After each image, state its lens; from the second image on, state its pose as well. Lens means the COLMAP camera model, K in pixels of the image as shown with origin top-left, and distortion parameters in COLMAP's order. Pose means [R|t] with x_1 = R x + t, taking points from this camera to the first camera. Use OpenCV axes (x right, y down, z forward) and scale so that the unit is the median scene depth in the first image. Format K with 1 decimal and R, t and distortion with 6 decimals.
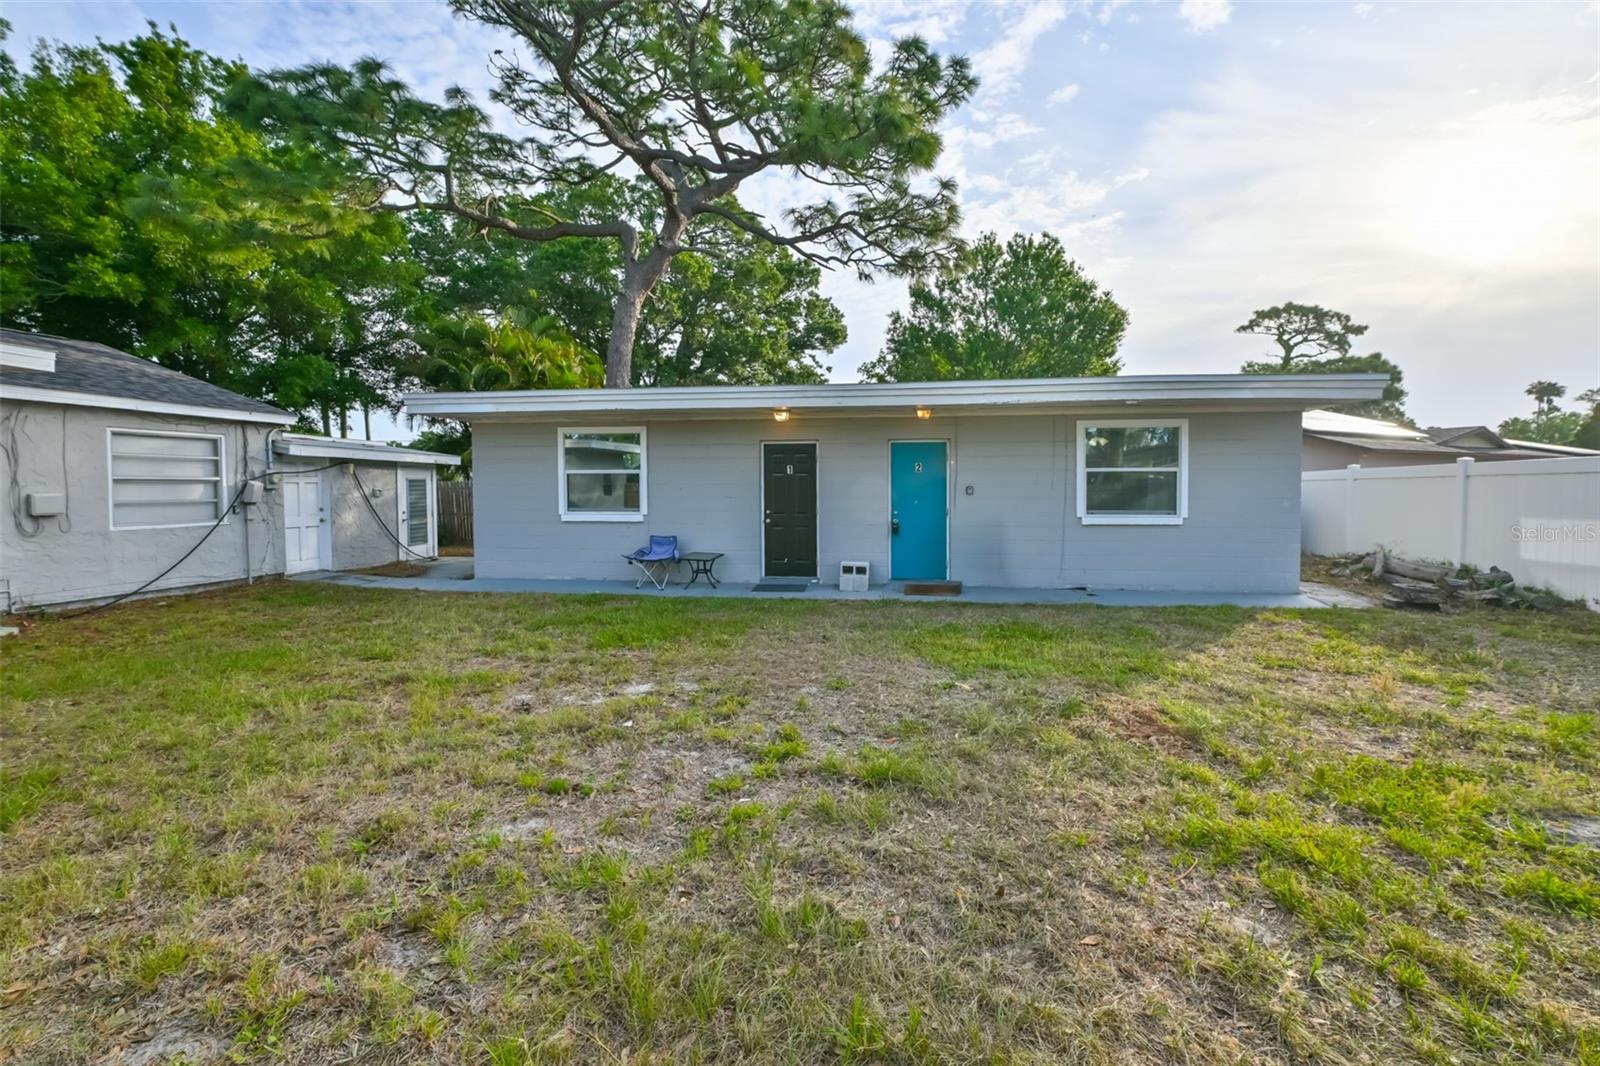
lens RADIAL K [[647.1, 0, 817.0], [0, 647.1, 511.1], [0, 0, 1]] dist [-0.000028, -0.000018]
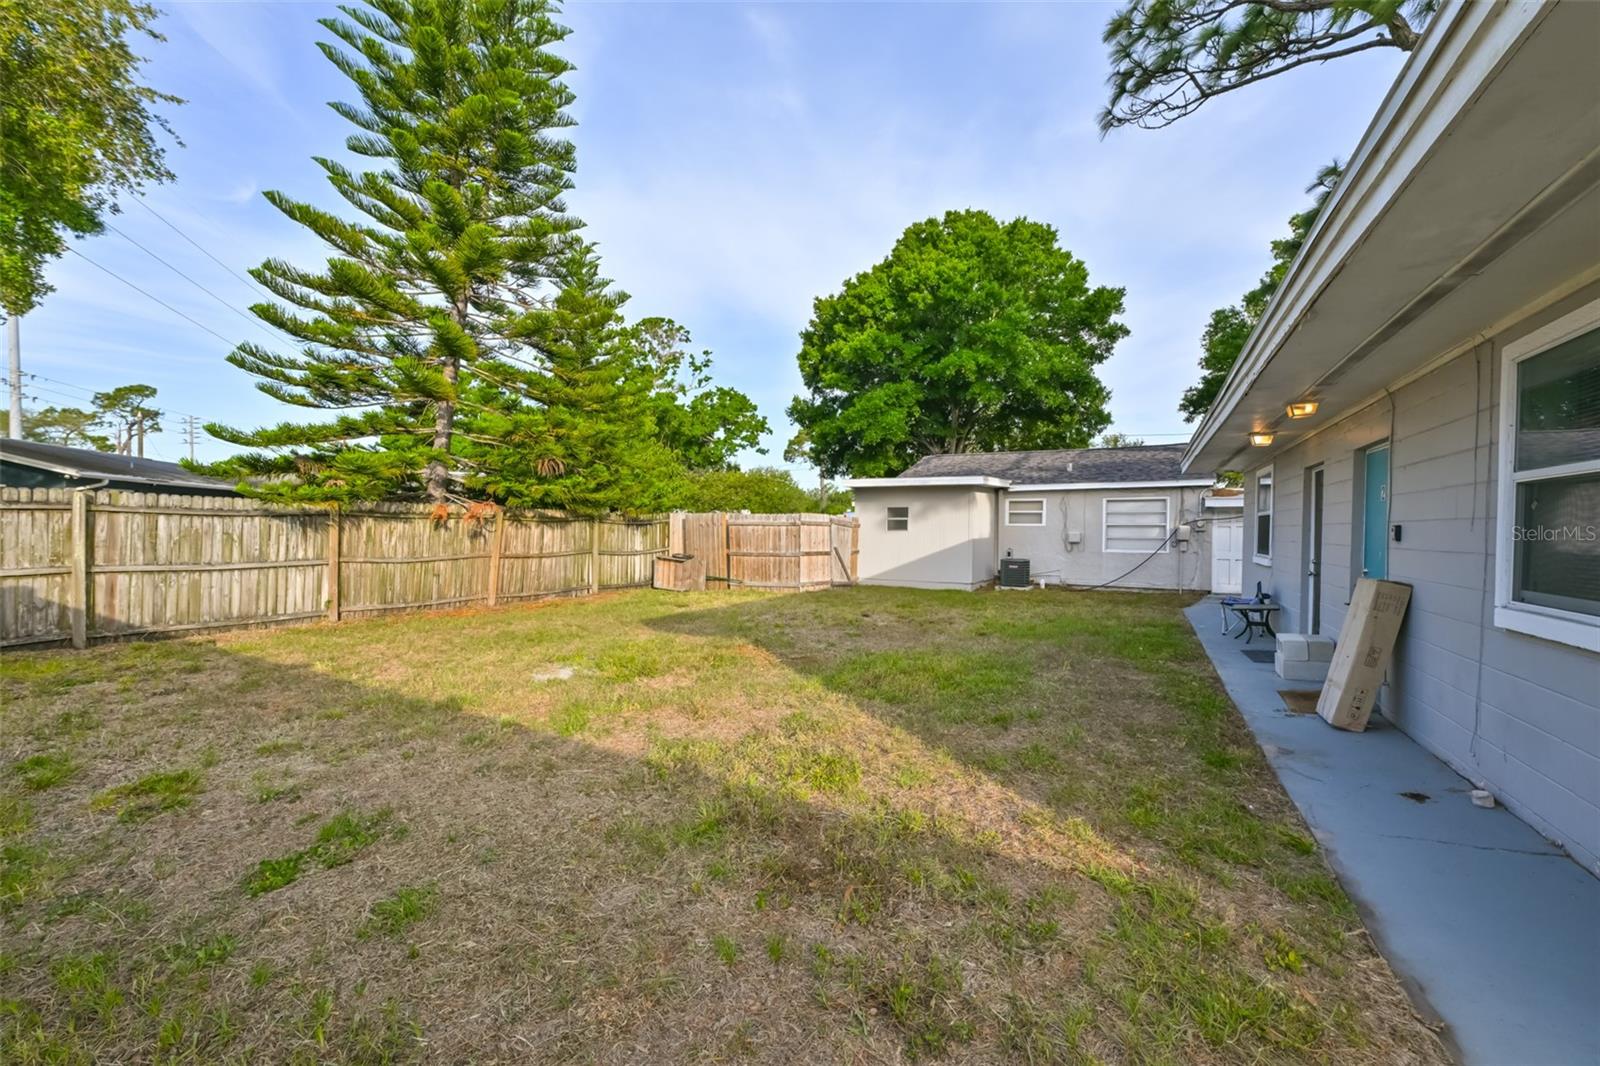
lens RADIAL K [[626.9, 0, 790.7], [0, 626.9, 539.7], [0, 0, 1]] dist [-0.000183, -0.000169]
pose [[-0.371779, 0.013535, -0.928222, 0.696664], [-0.041297, 0.998663, 0.031103, -0.018465], [0.927402, 0.049896, -0.370723, 0.593691]]
